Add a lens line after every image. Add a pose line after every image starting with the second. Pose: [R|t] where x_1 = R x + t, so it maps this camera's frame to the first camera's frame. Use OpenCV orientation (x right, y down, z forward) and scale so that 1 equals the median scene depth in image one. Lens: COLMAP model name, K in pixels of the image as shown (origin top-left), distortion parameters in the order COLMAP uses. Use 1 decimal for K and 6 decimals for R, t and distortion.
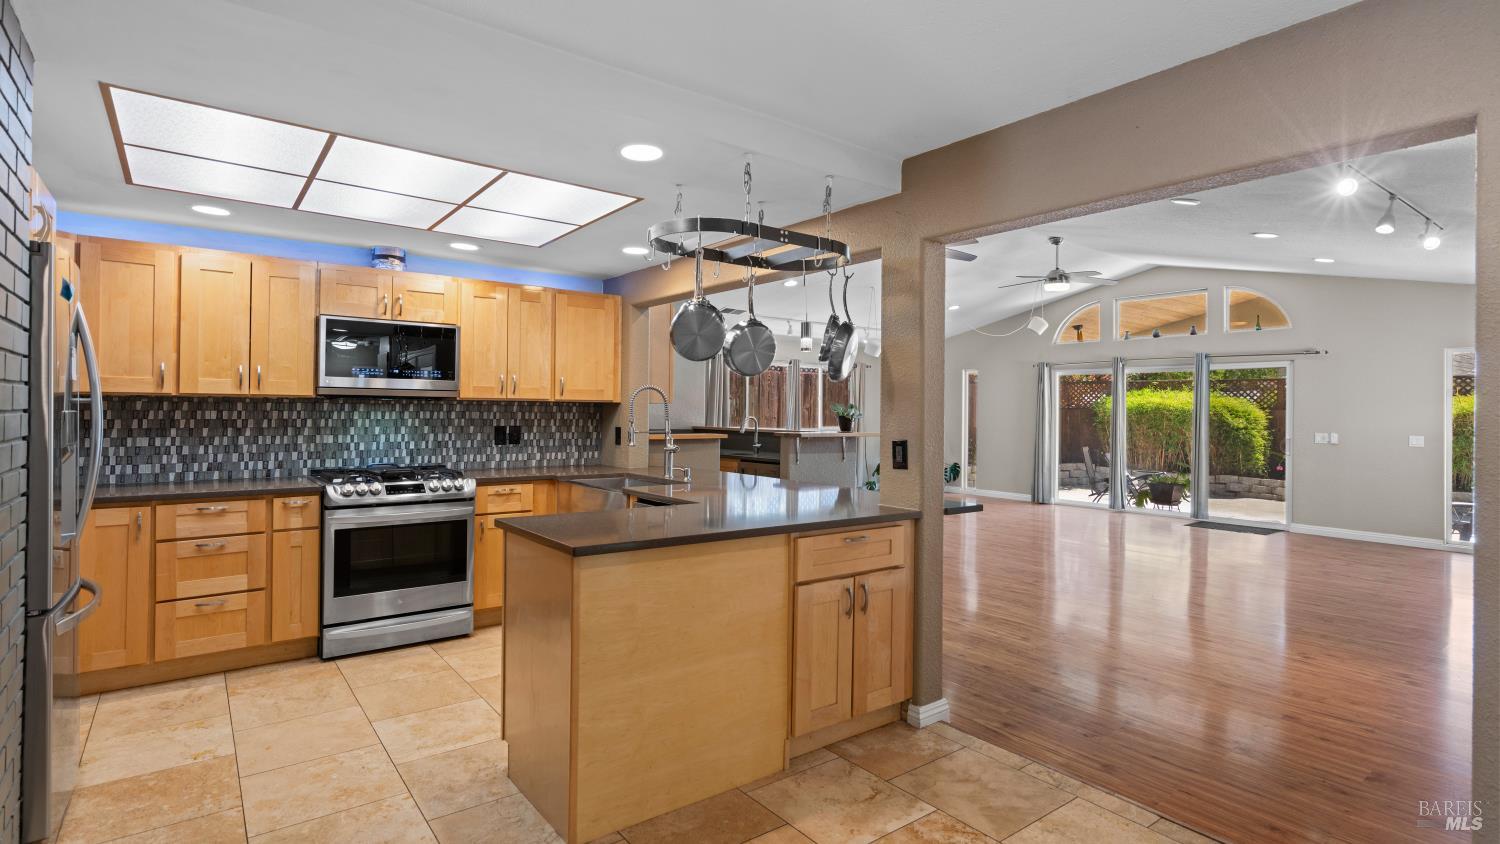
lens RADIAL K [[738.1, 0, 744.2], [0, 738.1, 415.3], [0, 0, 1]] dist [0.002549, 0.000049]
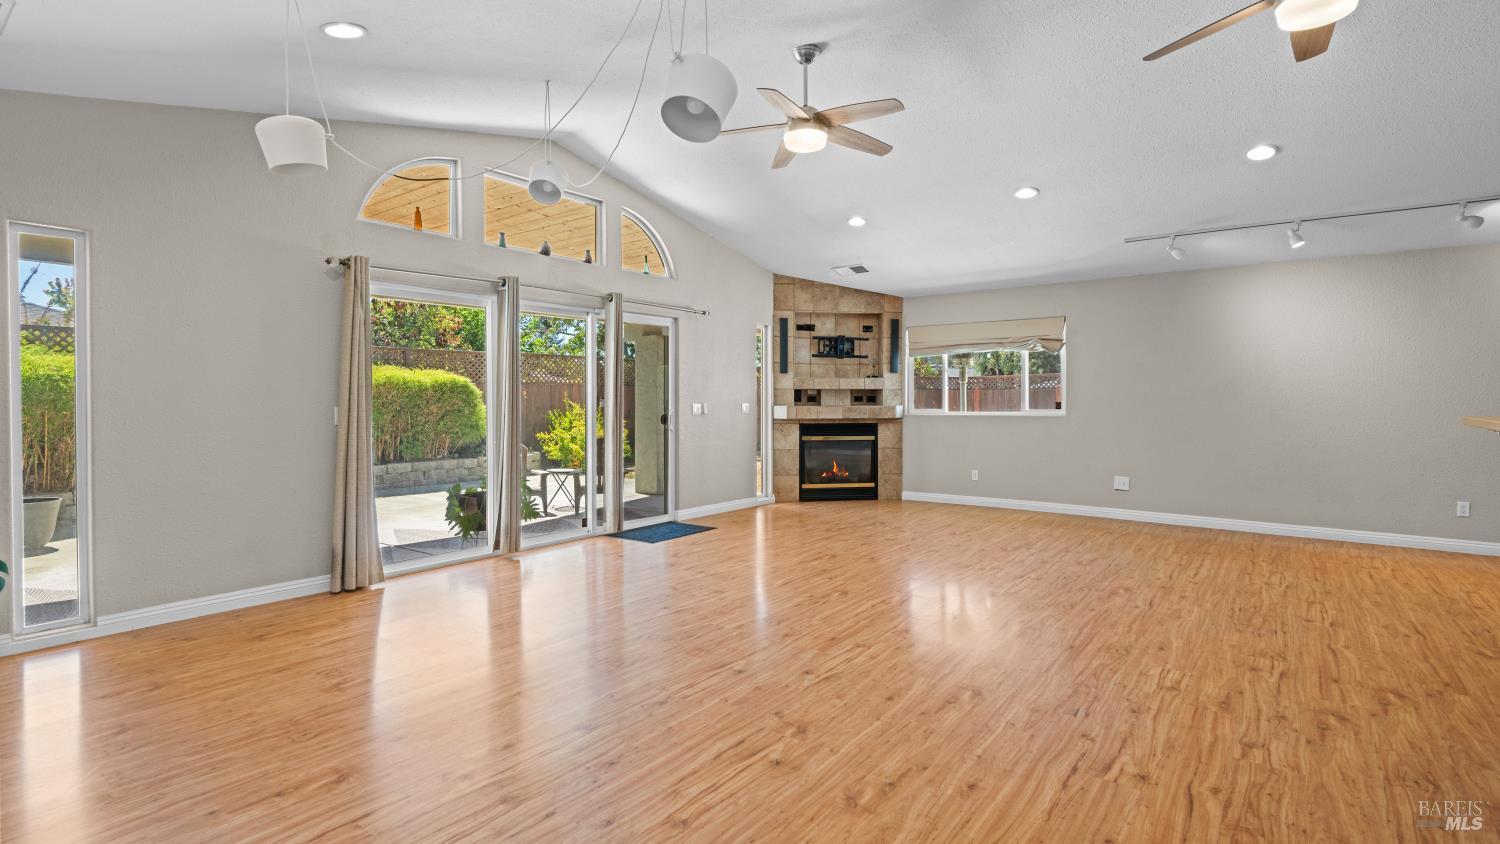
lens RADIAL K [[721.5, 0, 757.5], [0, 721.5, 410.9], [0, 0, 1]] dist [0.002960, -0.000086]
pose [[-0.285584, -0.033223, 0.957778, -0.065591], [0.000517, 0.999393, 0.034820, 0.002429], [-0.958354, 0.010439, -0.285394, 1.021325]]
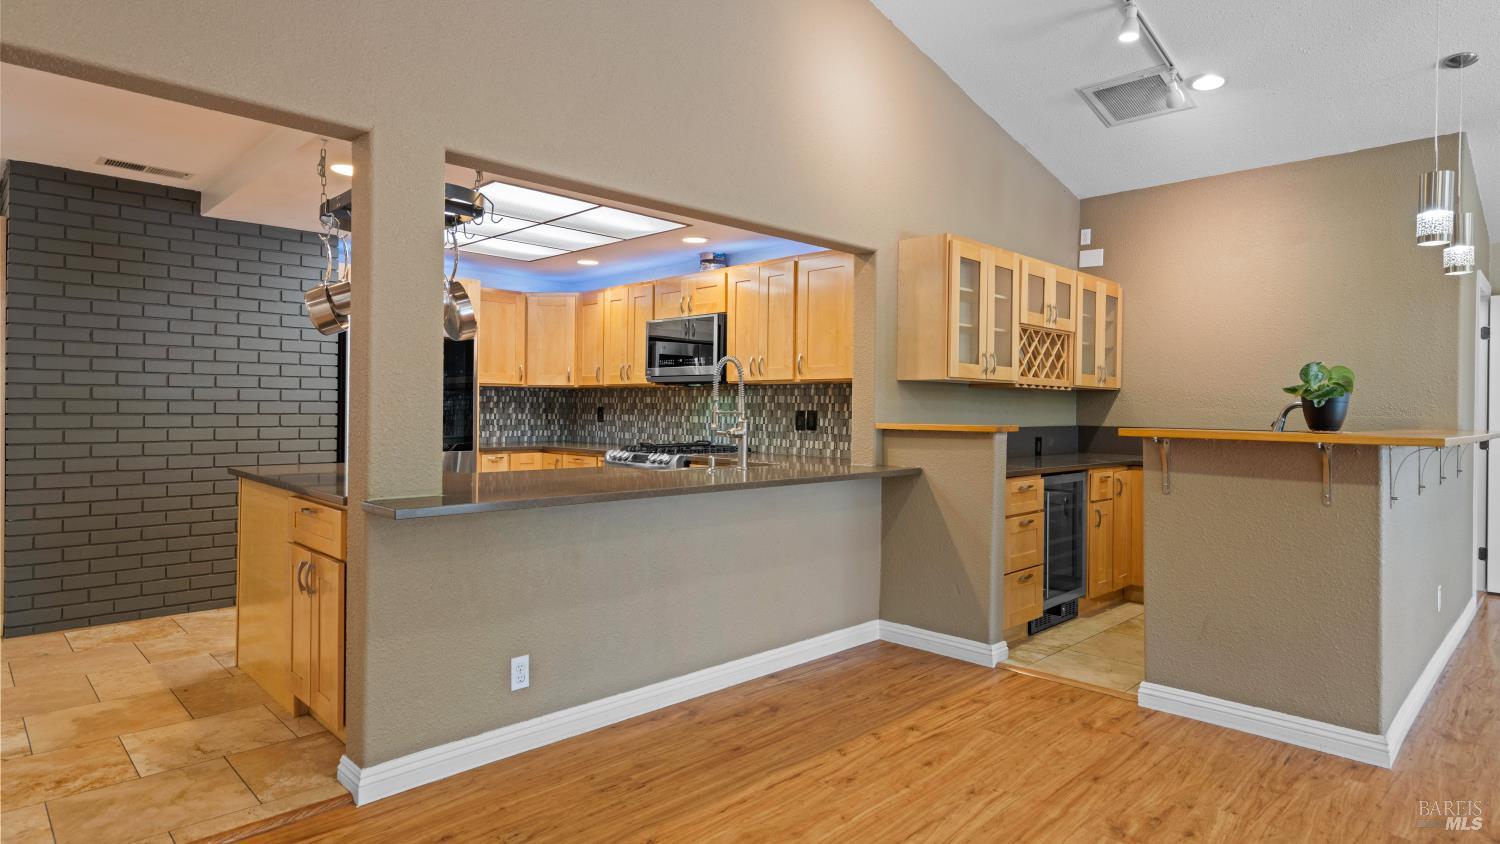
lens RADIAL K [[817.5, 0, 750.0], [0, 817.5, 422.0], [0, 0, 1]] dist [0.009680, -0.000692]
pose [[0.132011, 0.007133, -0.991223, 0.359073], [-0.016274, 0.999855, 0.005028, 0.012833], [0.991115, 0.015467, 0.132108, 0.411980]]
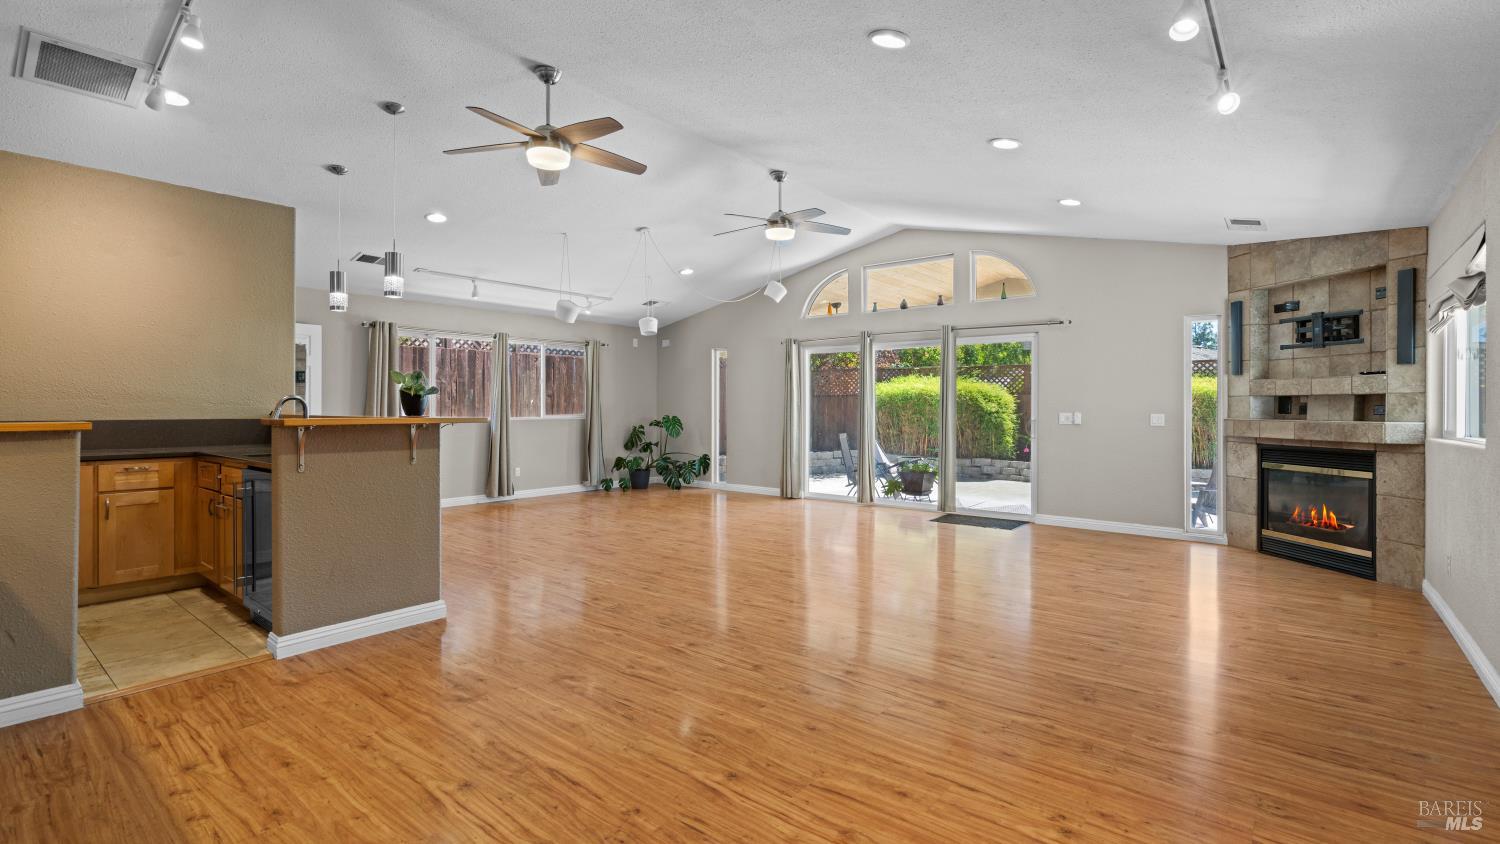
lens RADIAL K [[684.9, 0, 743.8], [0, 684.9, 418.1], [0, 0, 1]] dist [-0.000436, -0.000205]
pose [[0.972458, -0.014367, 0.232636, 0.180756], [0.011176, 0.999825, 0.015029, 0.011910], [-0.232812, -0.012016, 0.972448, 0.246019]]
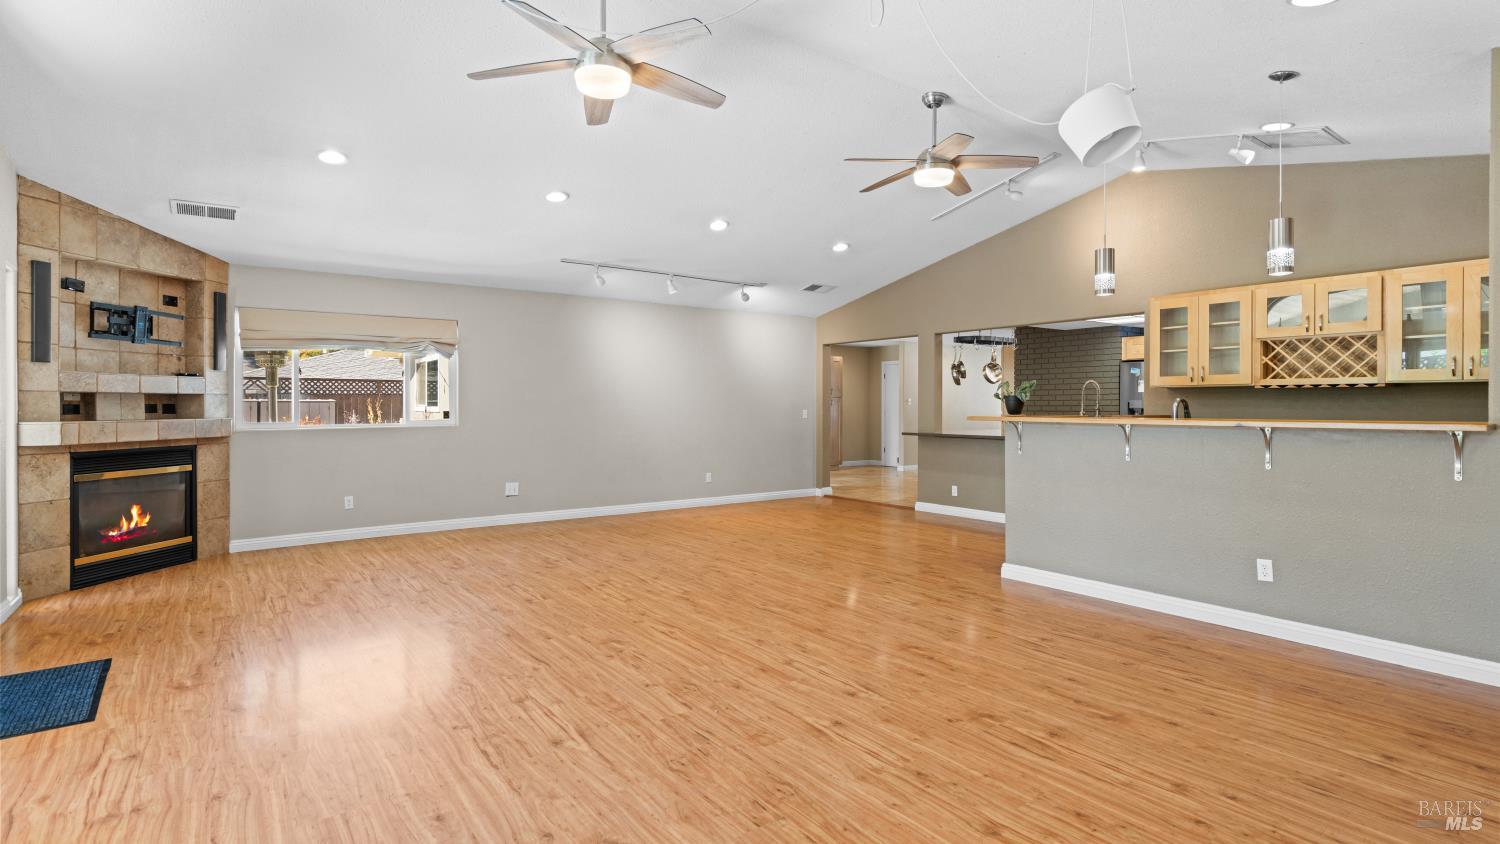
lens RADIAL K [[721.5, 0, 757.5], [0, 721.5, 410.9], [0, 0, 1]] dist [0.002960, -0.000086]
pose [[-0.999863, -0.014650, -0.007650, 0.289491], [-0.014743, 0.999817, 0.012217, 0.006639], [0.007470, 0.012328, -0.999896, 1.222430]]
